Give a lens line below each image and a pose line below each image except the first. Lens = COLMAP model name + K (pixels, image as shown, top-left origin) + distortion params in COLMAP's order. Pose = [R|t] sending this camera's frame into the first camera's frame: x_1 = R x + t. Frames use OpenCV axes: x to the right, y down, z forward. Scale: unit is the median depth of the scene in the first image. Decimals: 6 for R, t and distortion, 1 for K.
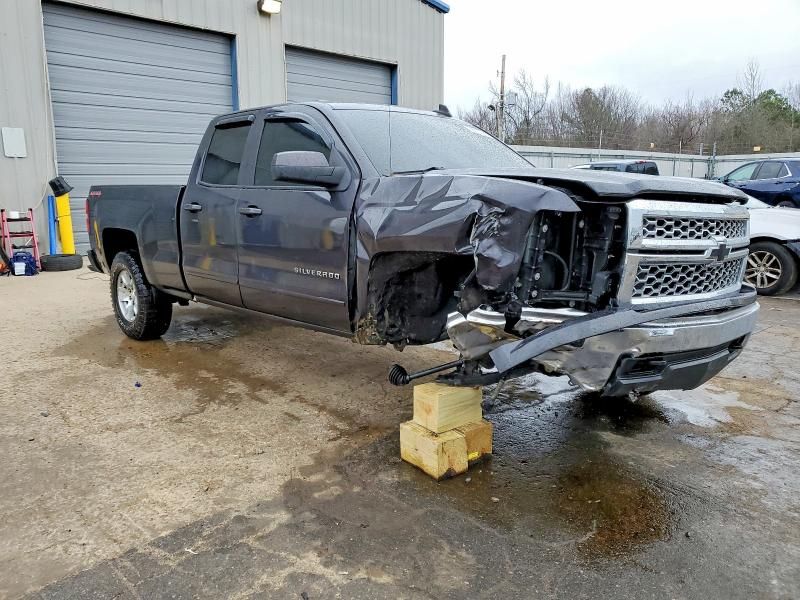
lens RADIAL K [[623.4, 0, 392.3], [0, 623.4, 295.7], [0, 0, 1]] dist [0.012474, -0.002144]
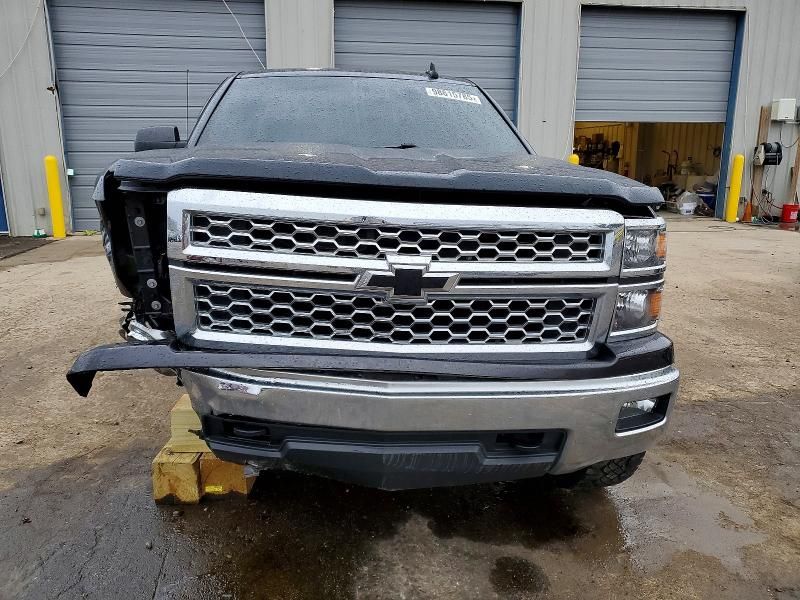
lens RADIAL K [[623.4, 0, 397.0], [0, 623.4, 301.8], [0, 0, 1]] dist [0.012474, -0.002144]
pose [[0.807953, 0.141070, -0.572111, 0.868204], [-0.115054, 0.990000, 0.081629, -0.099465], [0.577905, -0.000129, 0.816104, 0.509931]]
